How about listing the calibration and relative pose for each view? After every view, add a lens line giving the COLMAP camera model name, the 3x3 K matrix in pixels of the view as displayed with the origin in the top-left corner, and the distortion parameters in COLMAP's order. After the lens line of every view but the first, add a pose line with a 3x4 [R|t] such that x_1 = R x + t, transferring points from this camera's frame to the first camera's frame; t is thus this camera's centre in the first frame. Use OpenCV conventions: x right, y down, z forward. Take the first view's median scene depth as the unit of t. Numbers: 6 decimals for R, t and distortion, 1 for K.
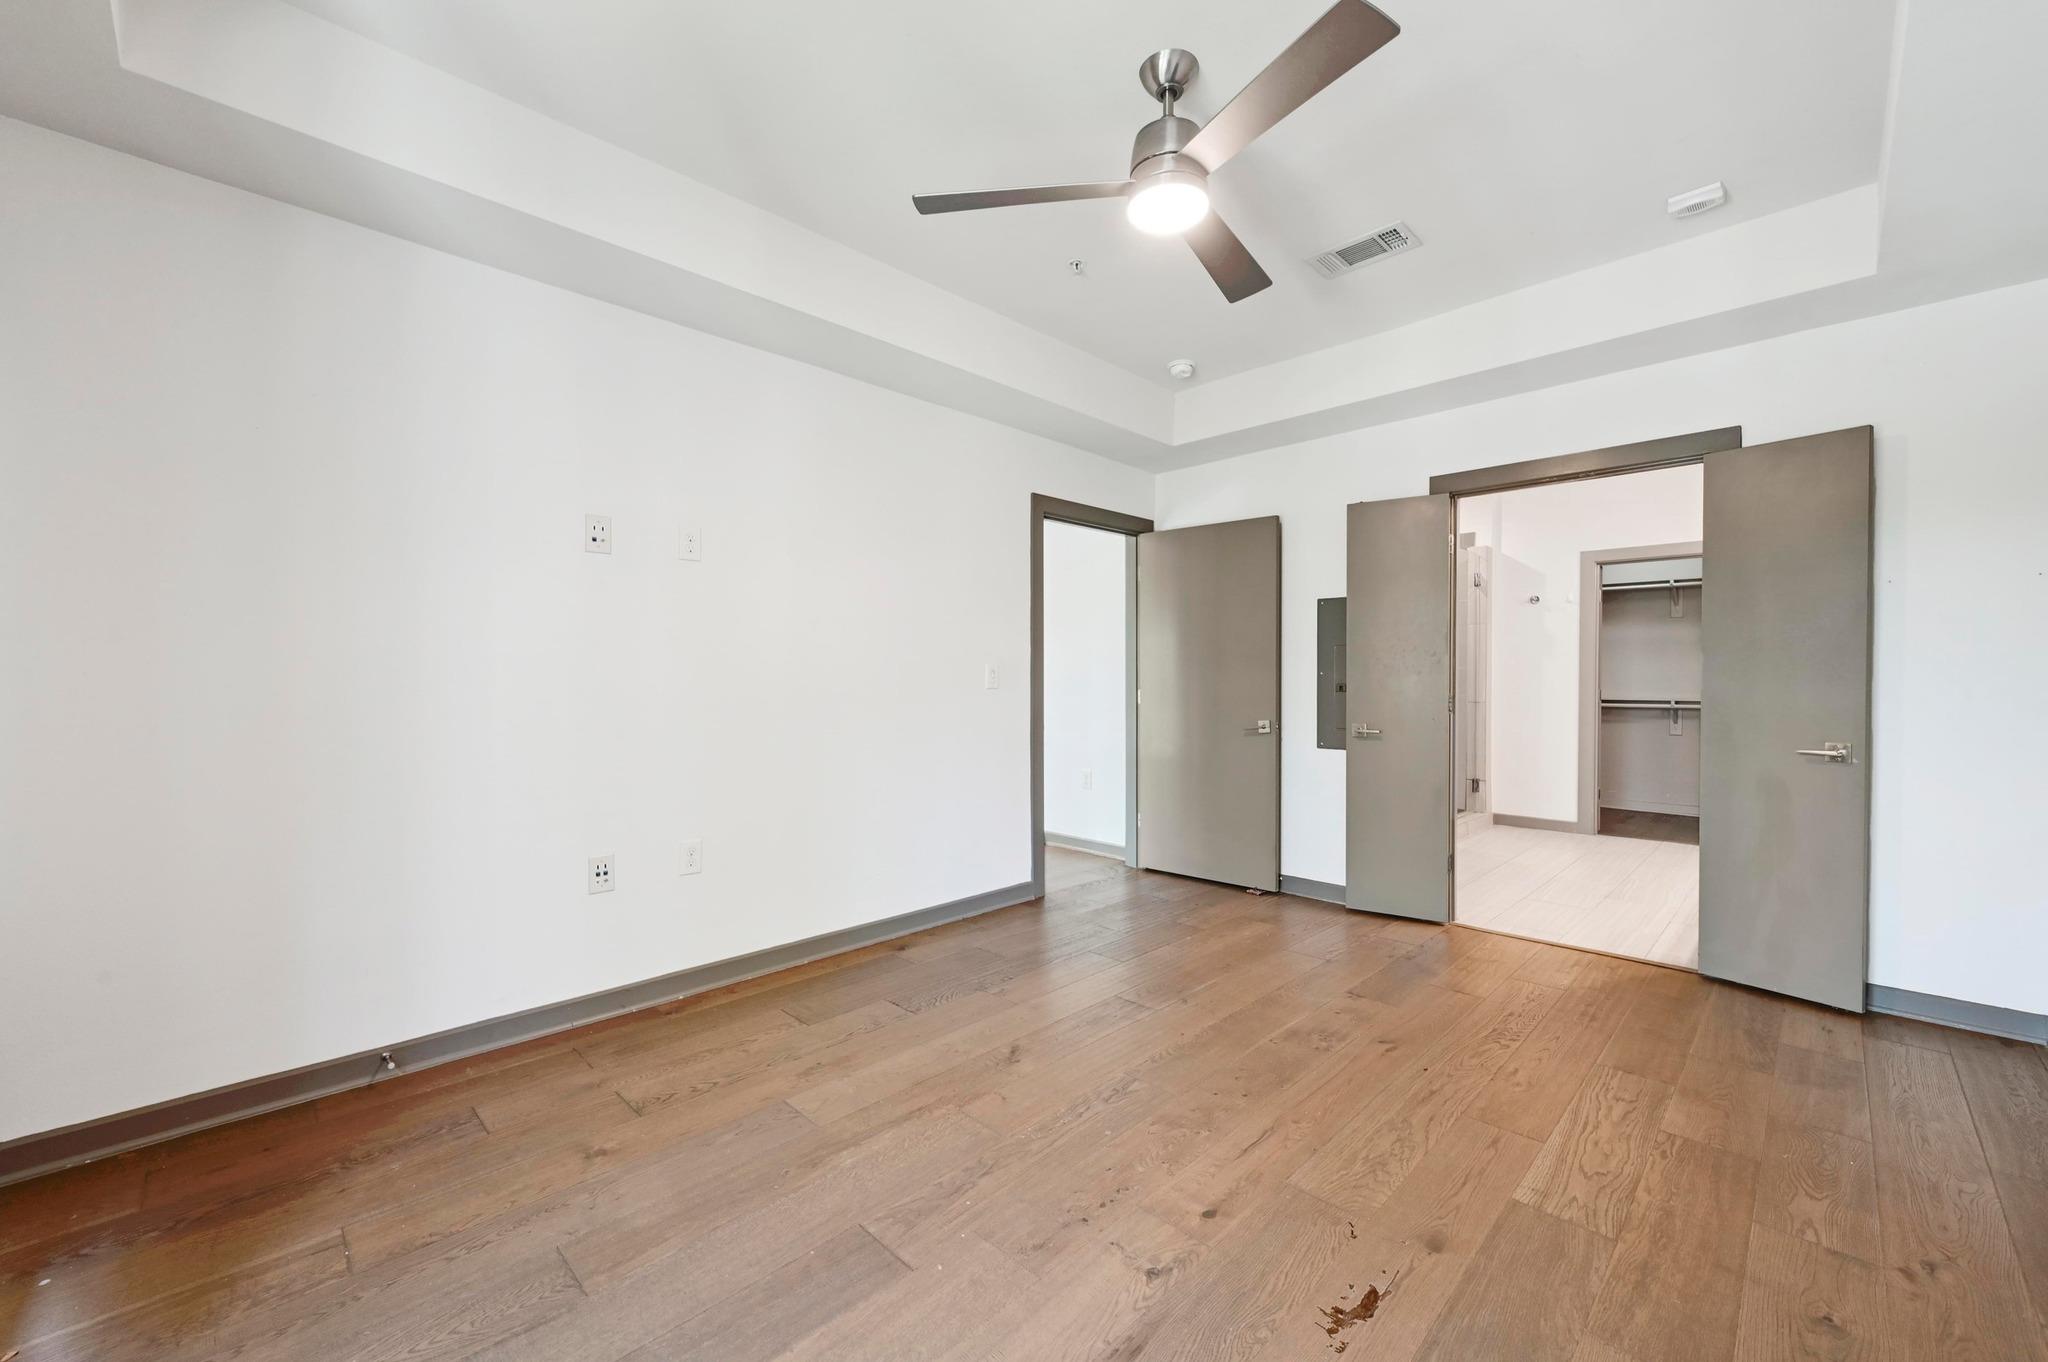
lens RADIAL K [[826.0, 0, 1028.9], [0, 826.0, 694.4], [0, 0, 1]] dist [-0.001589, -0.000193]
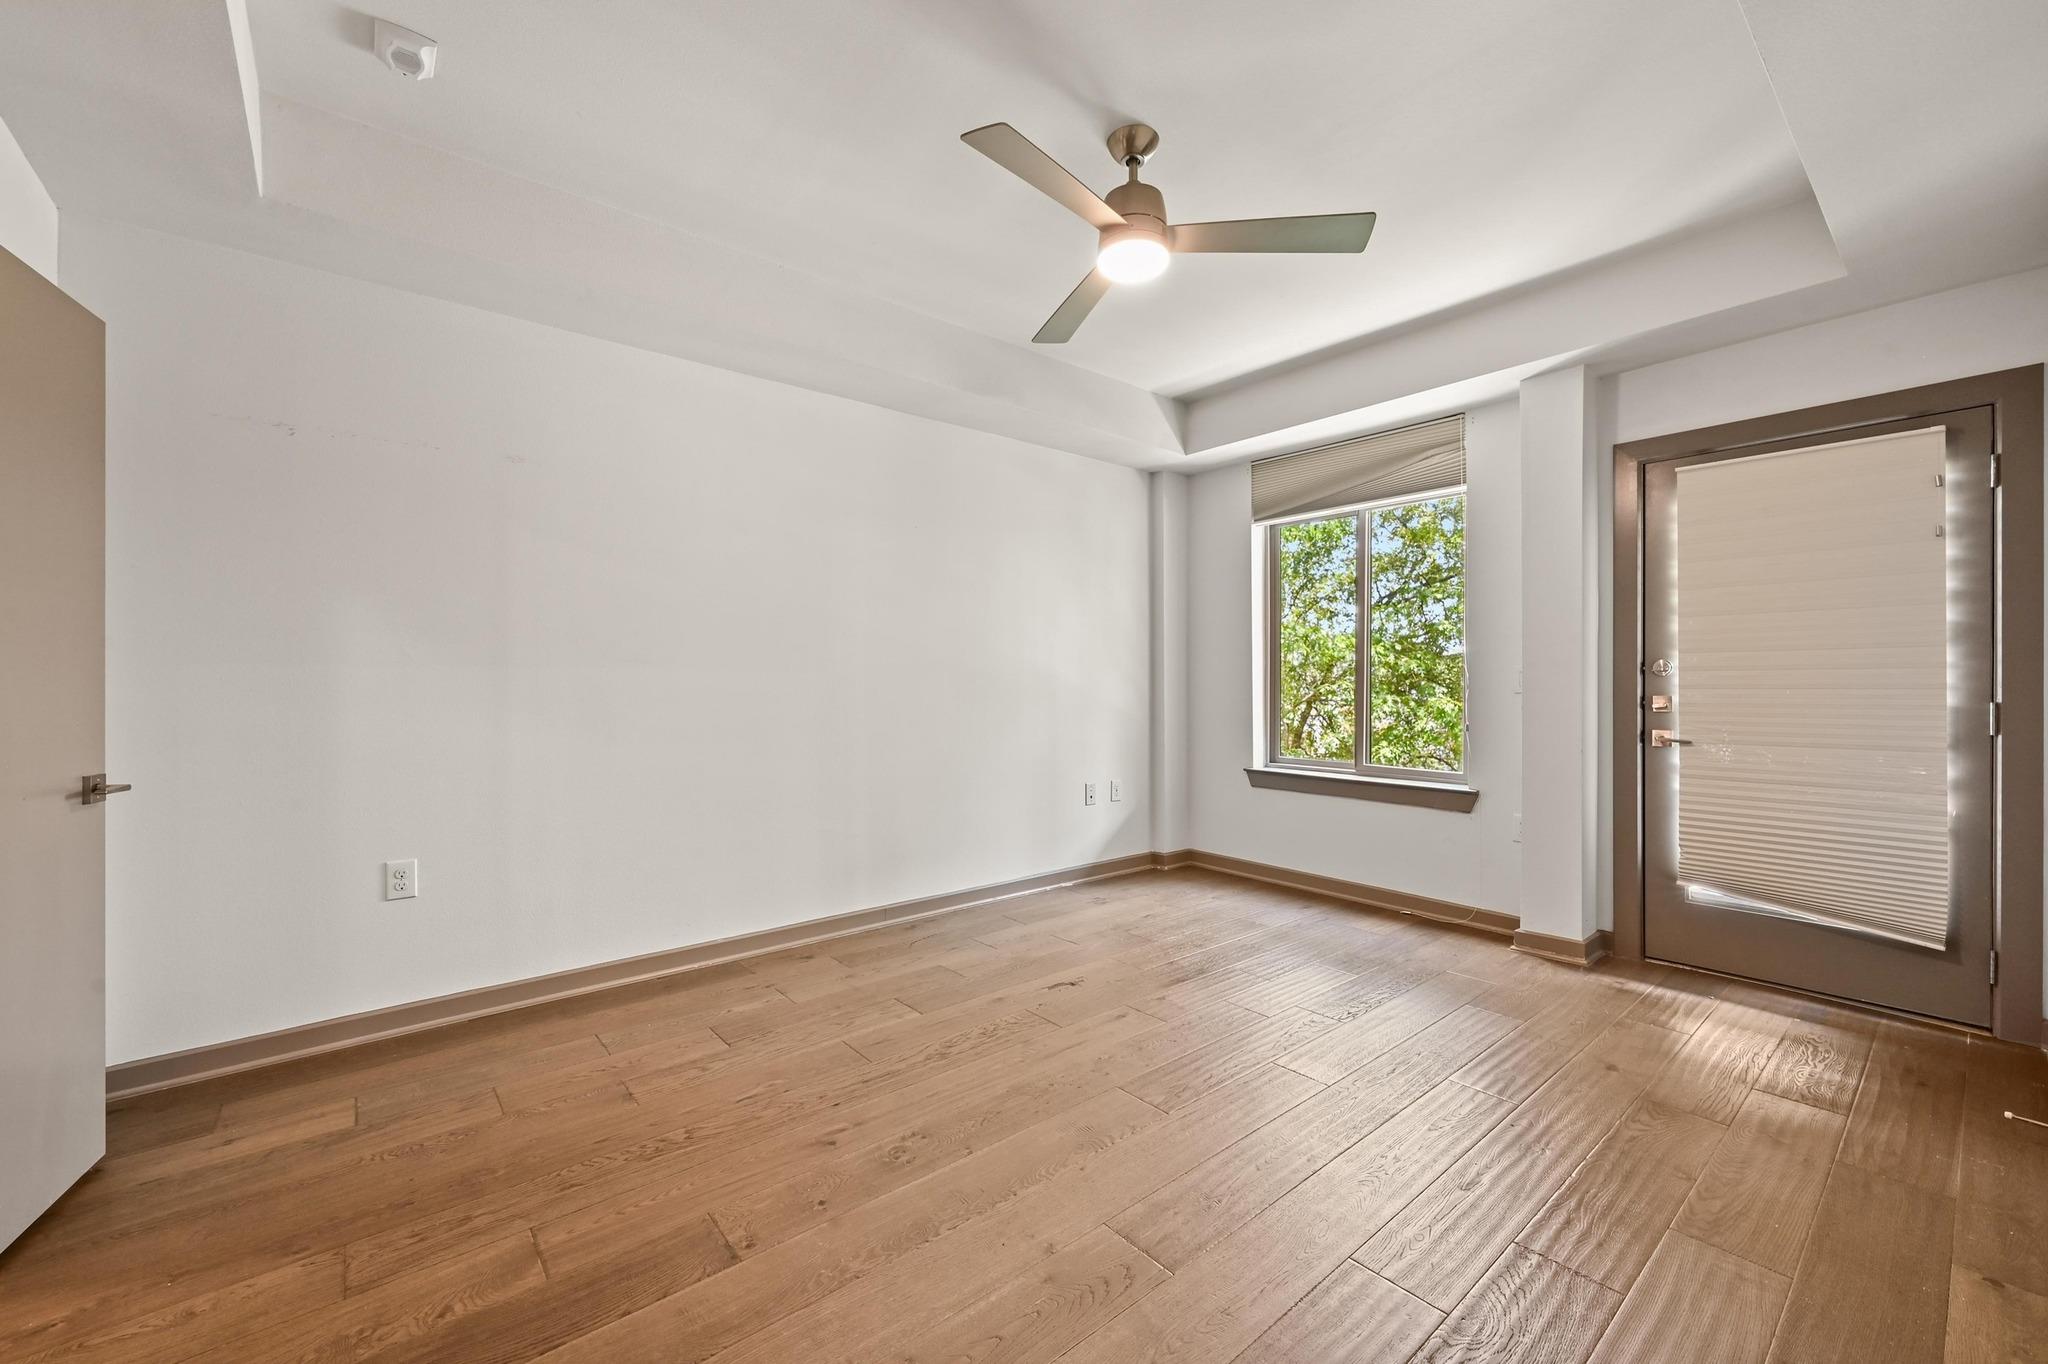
lens RADIAL K [[813.3, 0, 1022.6], [0, 813.3, 681.9], [0, 0, 1]] dist [0.001218, 0.000006]
pose [[-0.995951, 0.005776, 0.089712, 0.135176], [0.006298, 0.999965, 0.005537, -0.011845], [-0.089677, 0.006080, -0.995952, 1.318149]]
